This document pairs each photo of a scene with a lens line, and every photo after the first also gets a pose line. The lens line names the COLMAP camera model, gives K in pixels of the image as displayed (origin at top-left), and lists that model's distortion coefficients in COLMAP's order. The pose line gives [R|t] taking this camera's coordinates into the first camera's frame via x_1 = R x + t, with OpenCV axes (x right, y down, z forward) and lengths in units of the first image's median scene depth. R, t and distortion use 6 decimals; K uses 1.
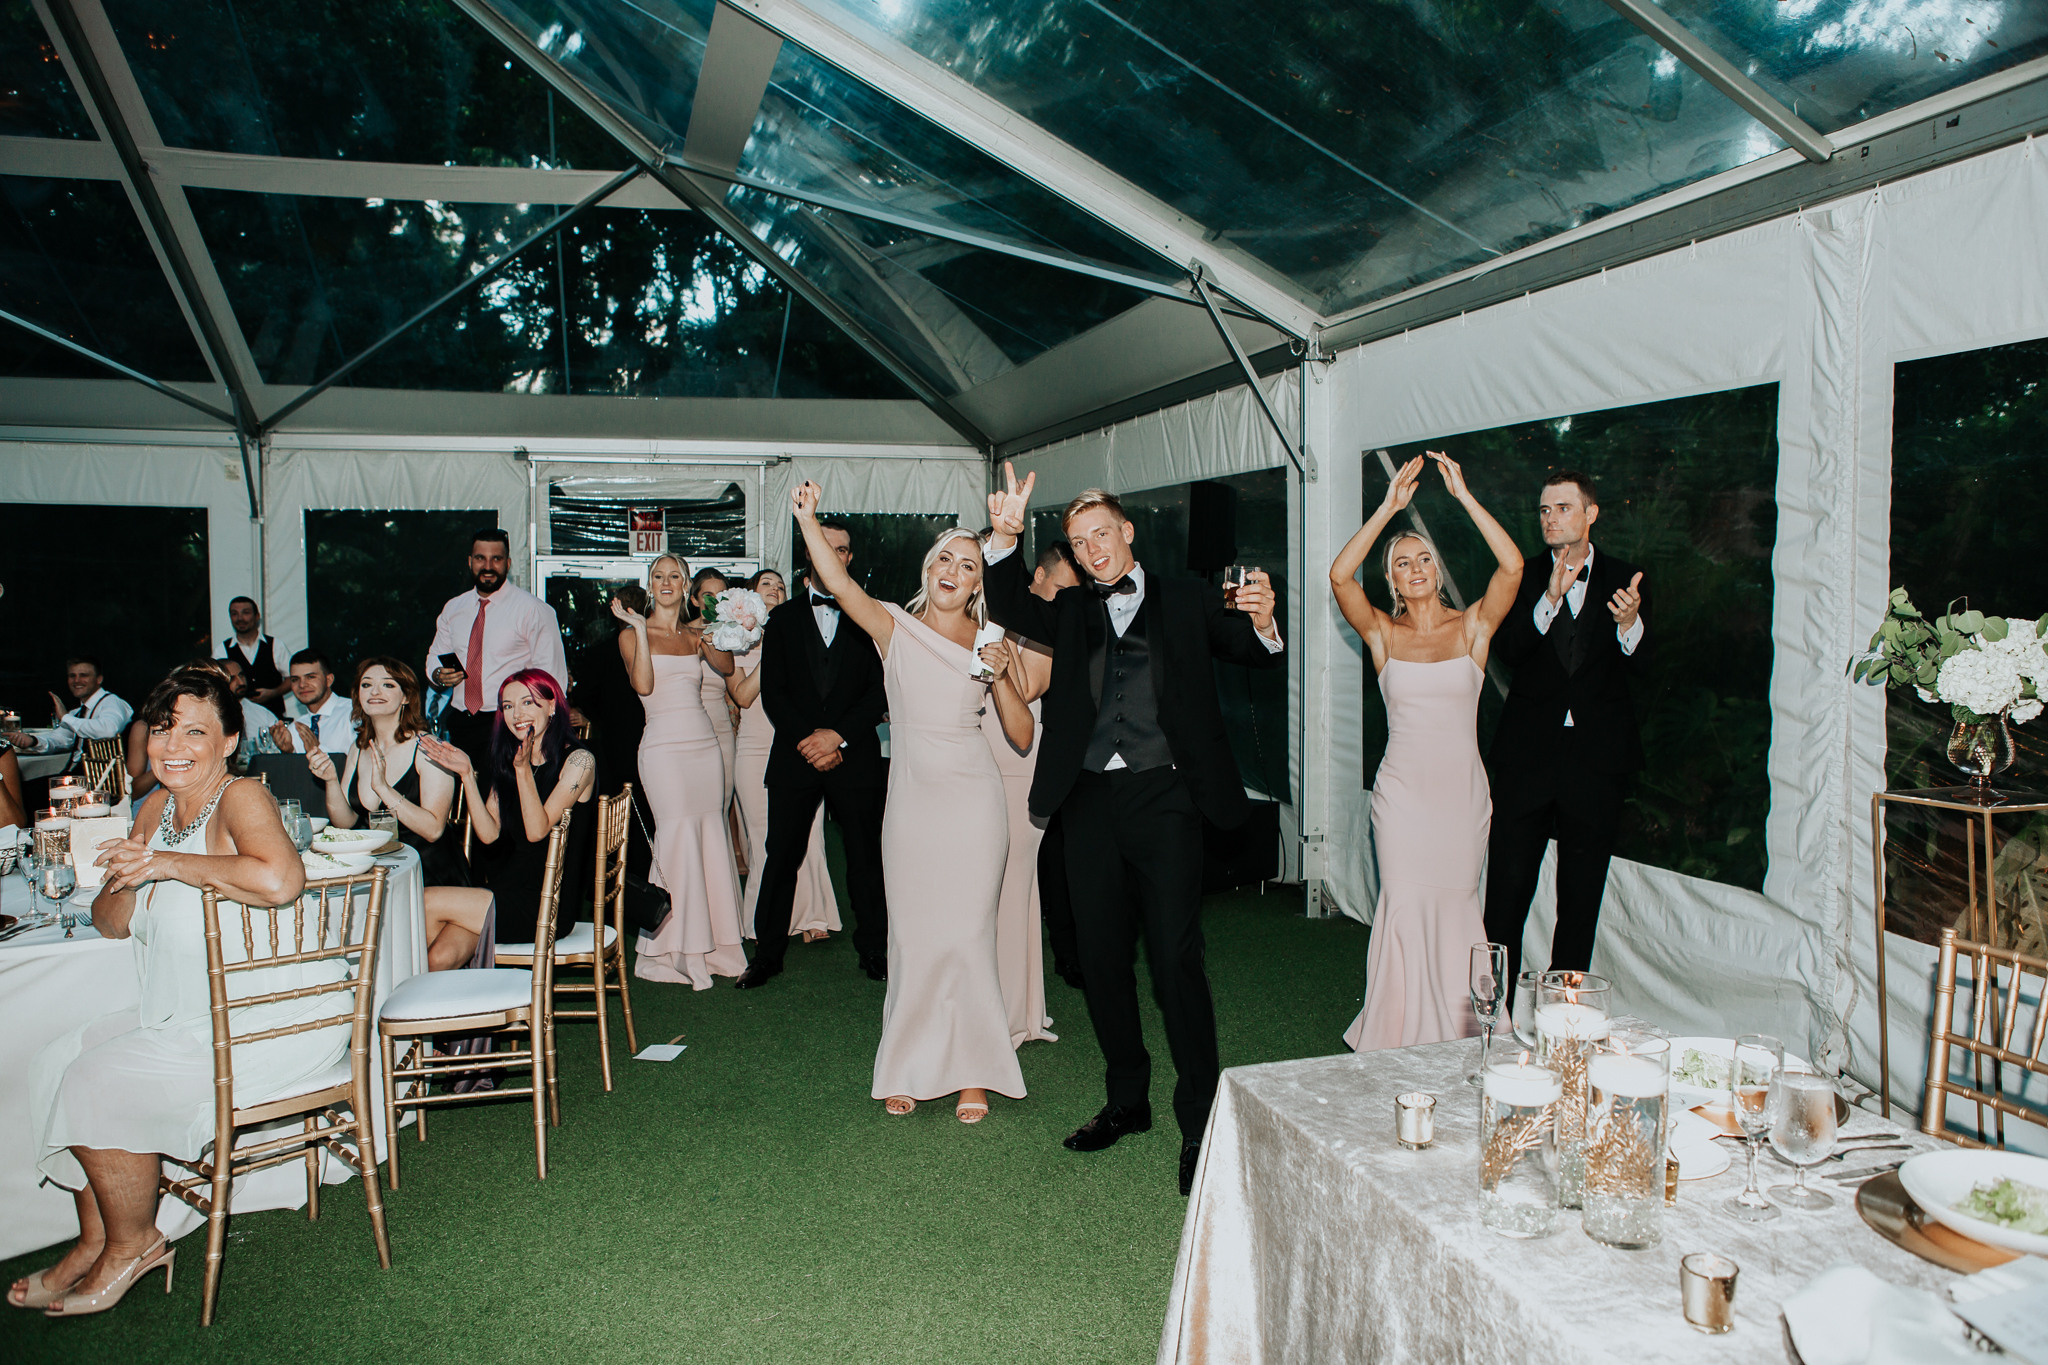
lens RADIAL K [[1345.0, 0, 1024.0], [0, 1345.0, 682.5], [0, 0, 1]] dist [-0.060591, 0.000956]
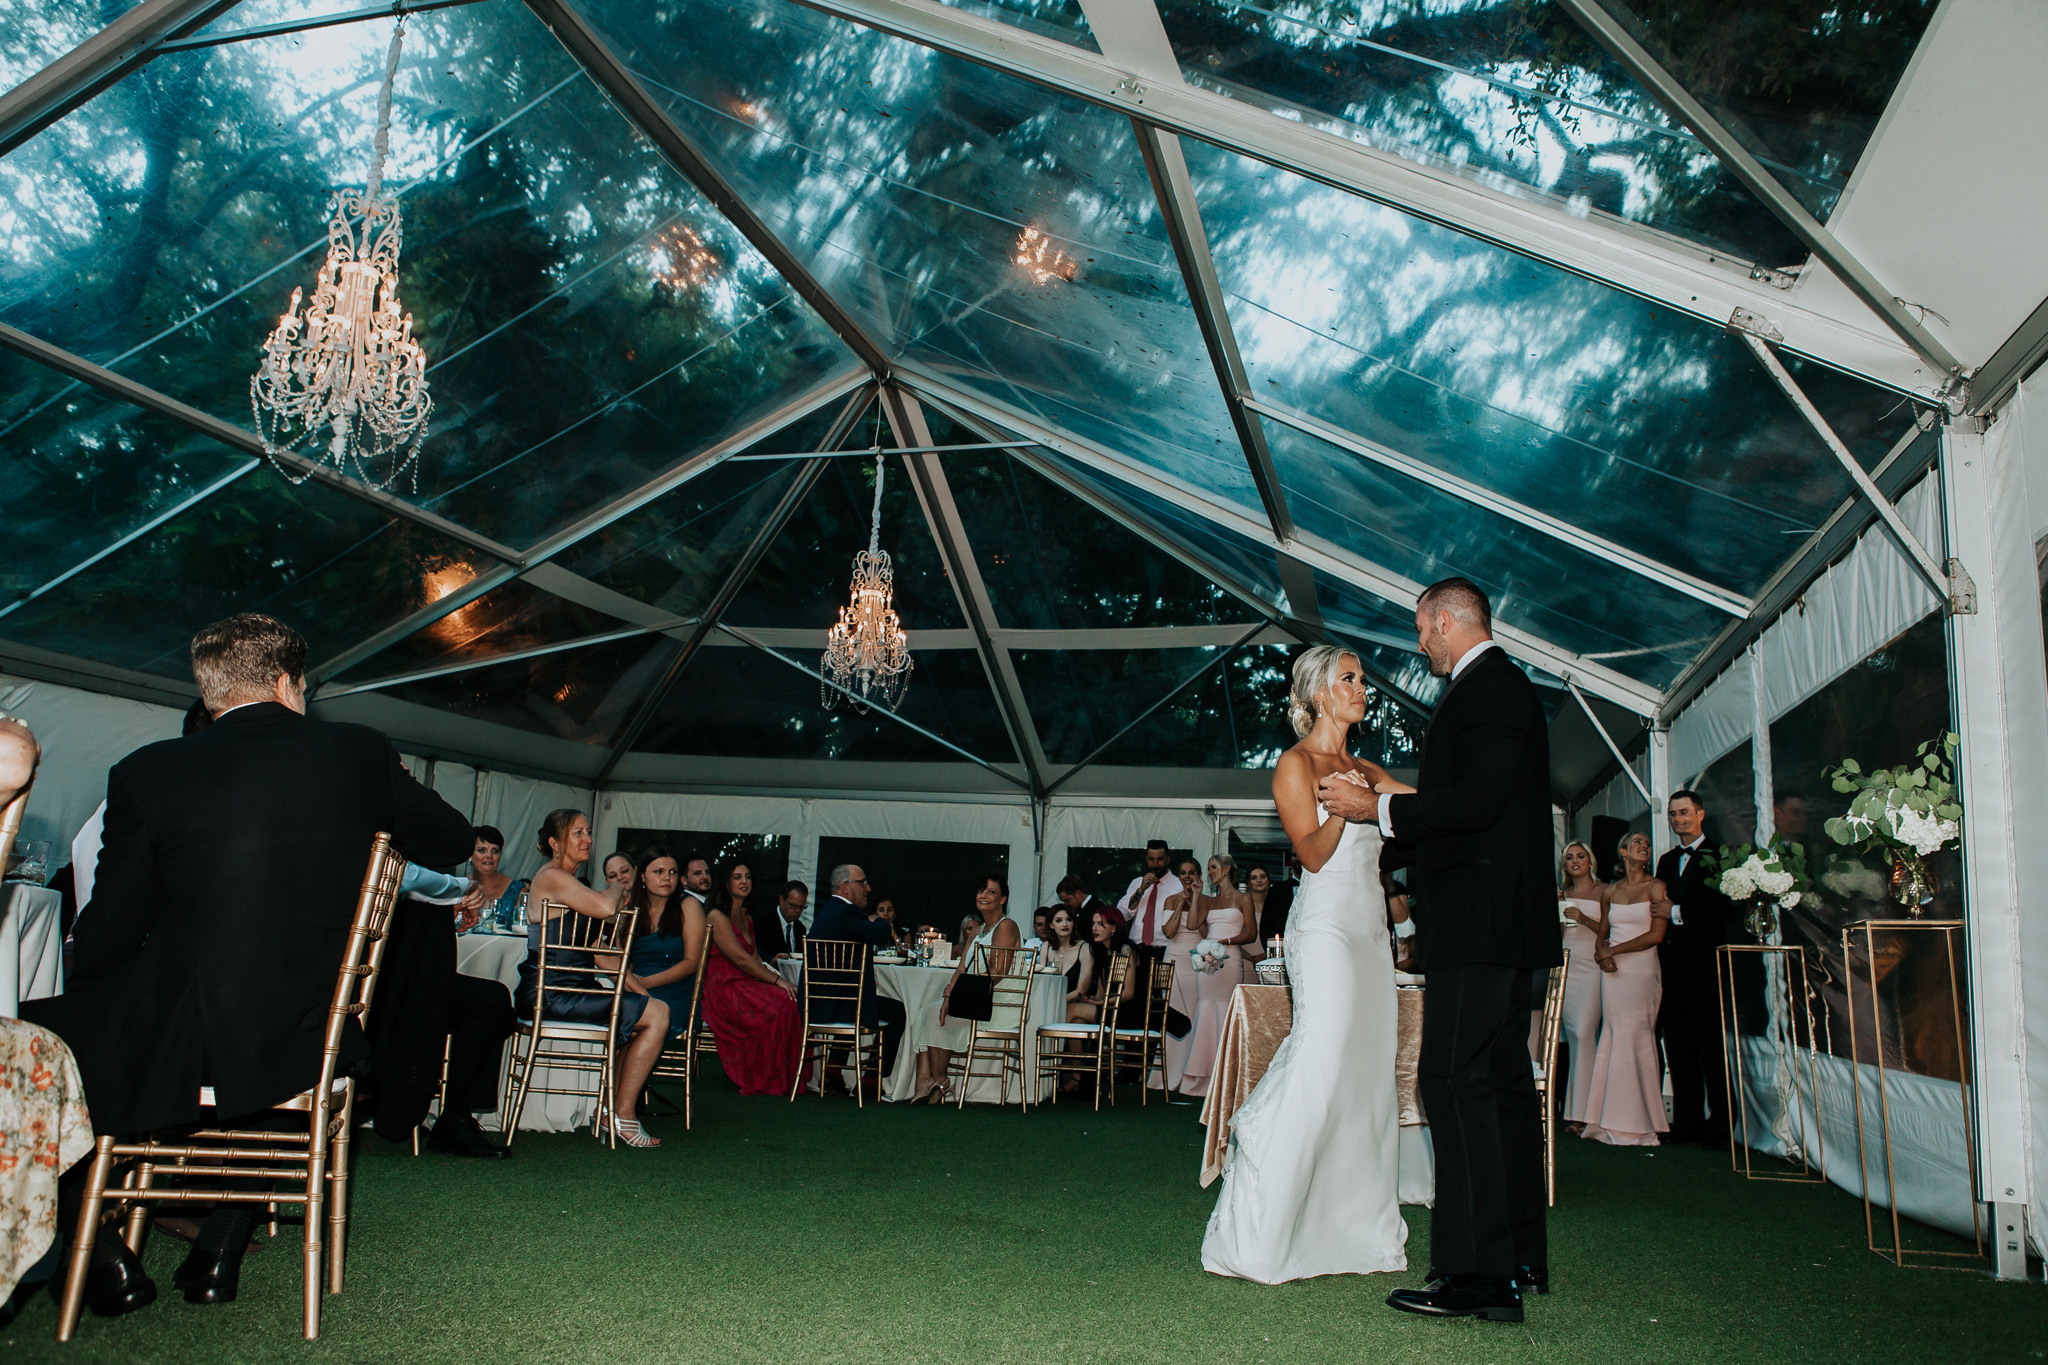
lens RADIAL K [[1456.1, 0, 1024.0], [0, 1456.1, 682.5], [0, 0, 1]] dist [-0.100131, 0.074544]
pose [[0.854042, -0.059308, -0.516812, 0.286793], [-0.081310, 0.966050, -0.245227, 0.102068], [0.513810, 0.251456, 0.820225, -0.440918]]
